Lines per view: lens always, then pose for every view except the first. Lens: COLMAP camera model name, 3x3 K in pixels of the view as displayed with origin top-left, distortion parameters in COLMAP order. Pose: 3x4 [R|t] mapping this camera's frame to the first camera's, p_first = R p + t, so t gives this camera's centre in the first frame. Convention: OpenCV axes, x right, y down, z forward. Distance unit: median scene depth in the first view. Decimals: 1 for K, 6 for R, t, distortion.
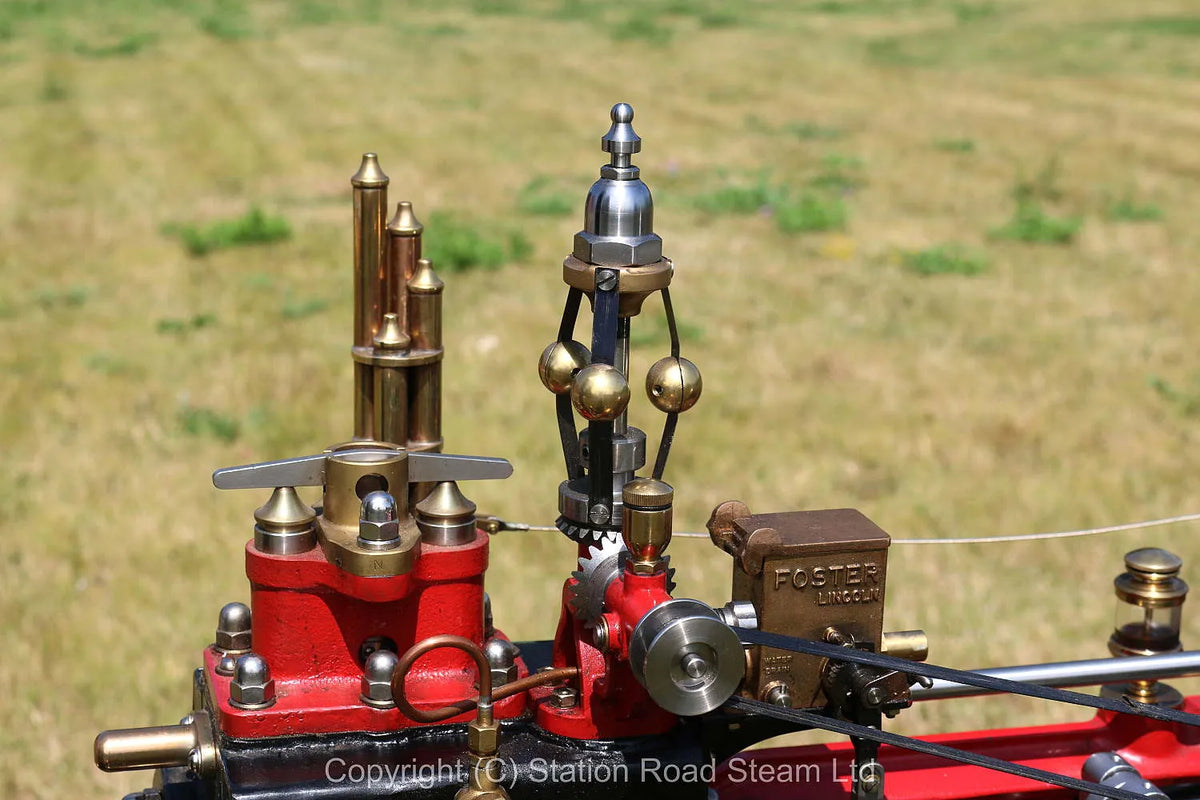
lens RADIAL K [[2338.4, 0, 596.1], [0, 2338.4, 397.7], [0, 0, 1]] dist [-0.031395, 0.000000]
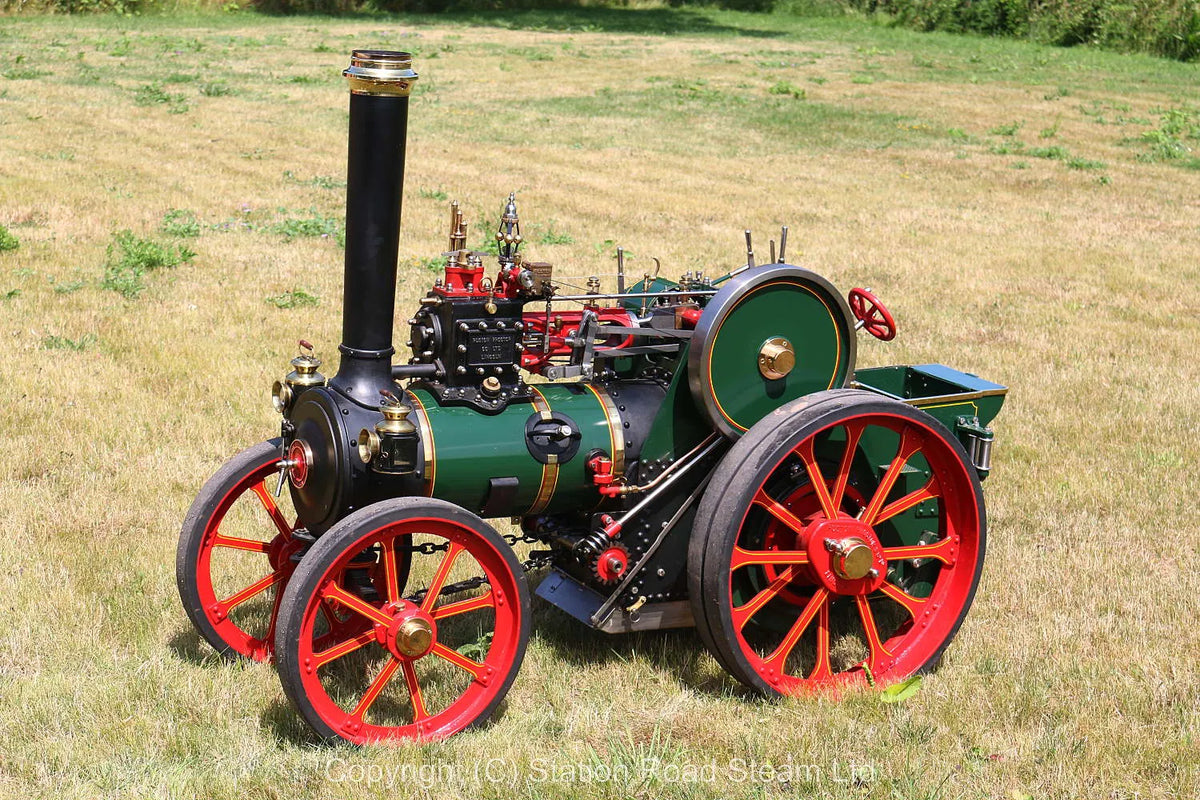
lens RADIAL K [[2338.4, 0, 595.9], [0, 2338.4, 388.9], [0, 0, 1]] dist [-0.031395, 0.000000]
pose [[0.967399, -0.001628, 0.253253, -1.101118], [0.007433, 0.999731, -0.021966, 0.436217], [-0.253149, 0.023133, 0.967151, -4.127069]]
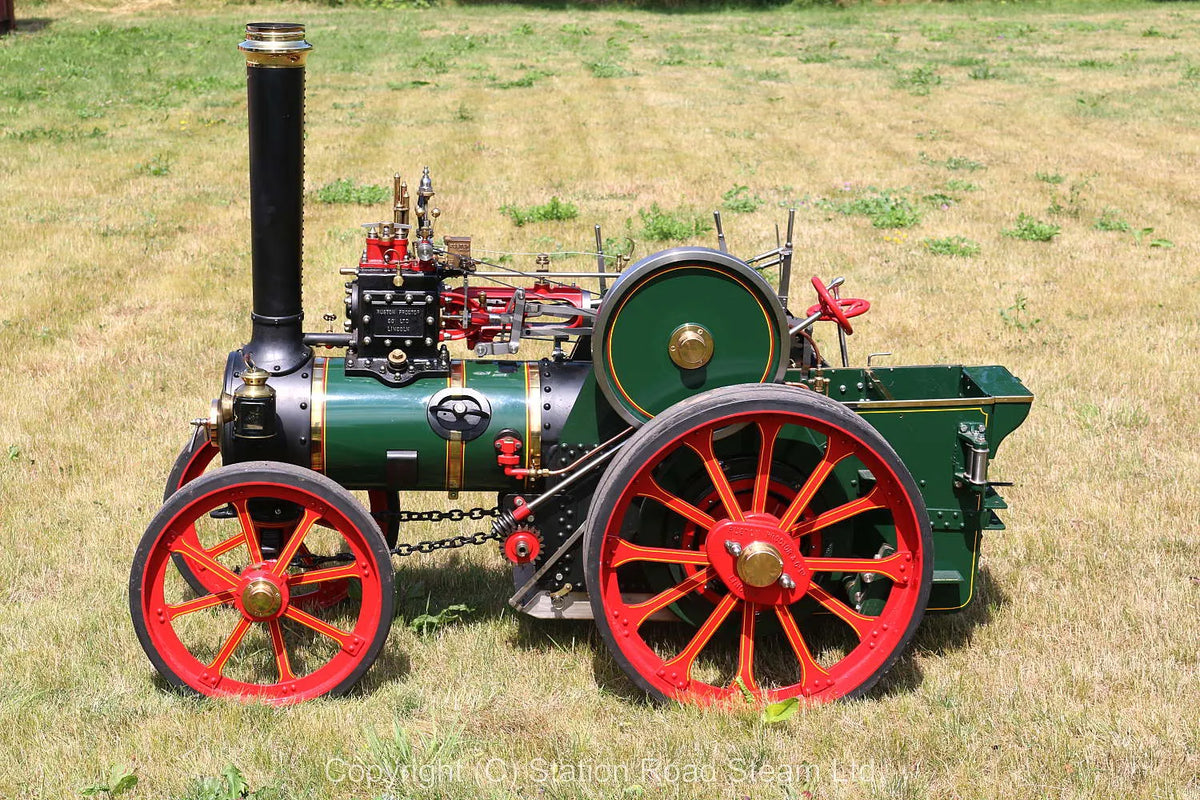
lens RADIAL K [[2238.4, 0, 595.5], [0, 2238.4, 377.9], [0, 0, 1]] dist [0.005337, 0.000000]
pose [[0.981156, 0.056568, -0.184752, 1.289139], [-0.058331, 0.998289, -0.004117, 0.354117], [0.184203, 0.014816, 0.982776, -3.866372]]
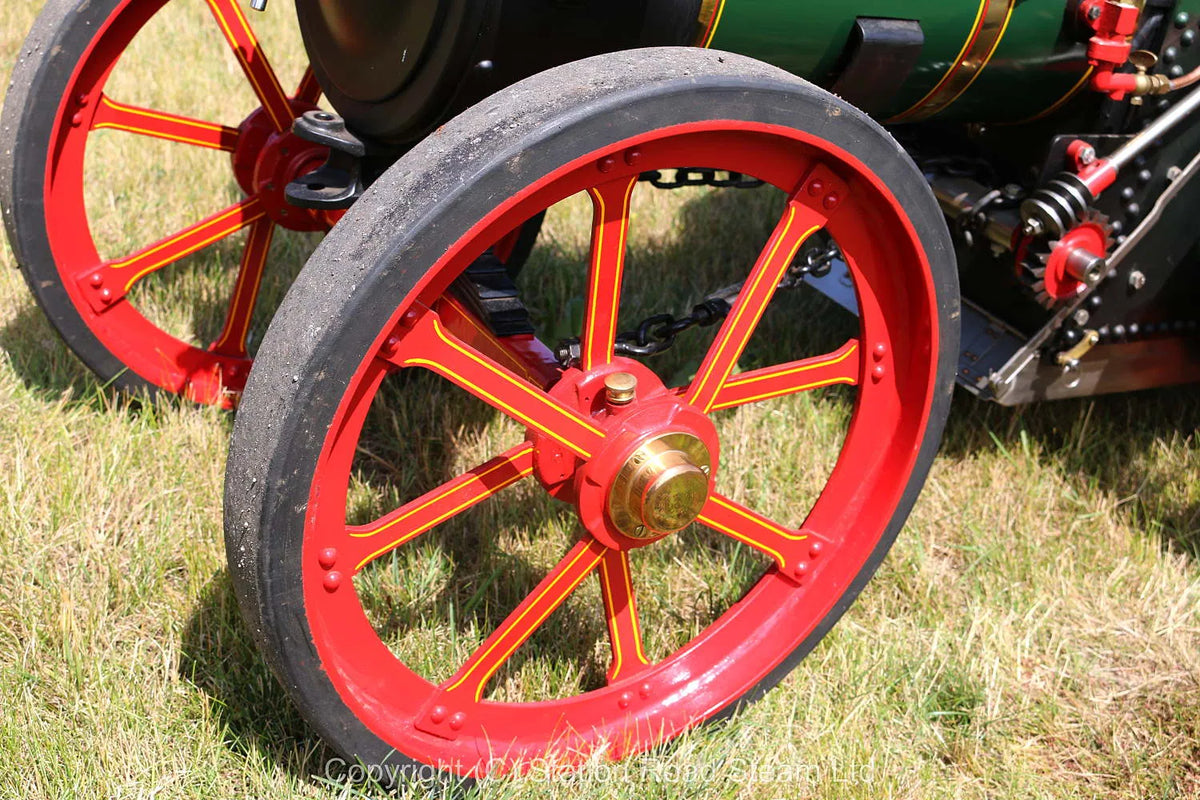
lens RADIAL K [[1564.6, 0, 566.7], [0, 1564.6, 374.3], [0, 0, 1]] dist [-0.060172, 0.000000]
pose [[0.950182, 0.015452, 0.311313, -0.630686], [-0.086753, 0.972416, 0.216519, 0.544475], [-0.299380, -0.232740, 0.925313, -0.293365]]
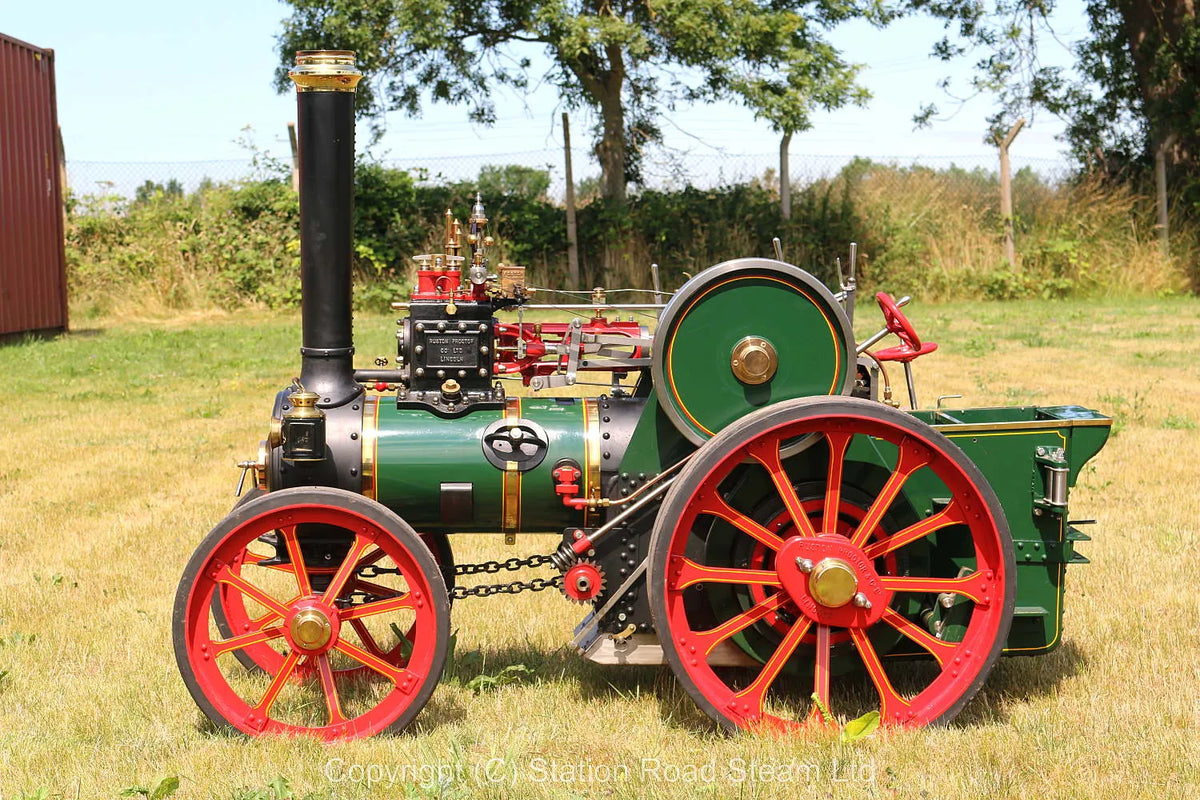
lens RADIAL K [[2238.4, 0, 593.2], [0, 2238.4, 402.3], [0, 0, 1]] dist [0.005337, 0.000000]
pose [[0.977188, 0.009075, -0.212184, 1.257904], [-0.041464, 0.988013, -0.148698, 1.033055], [0.208291, 0.154104, 0.965850, -3.647822]]
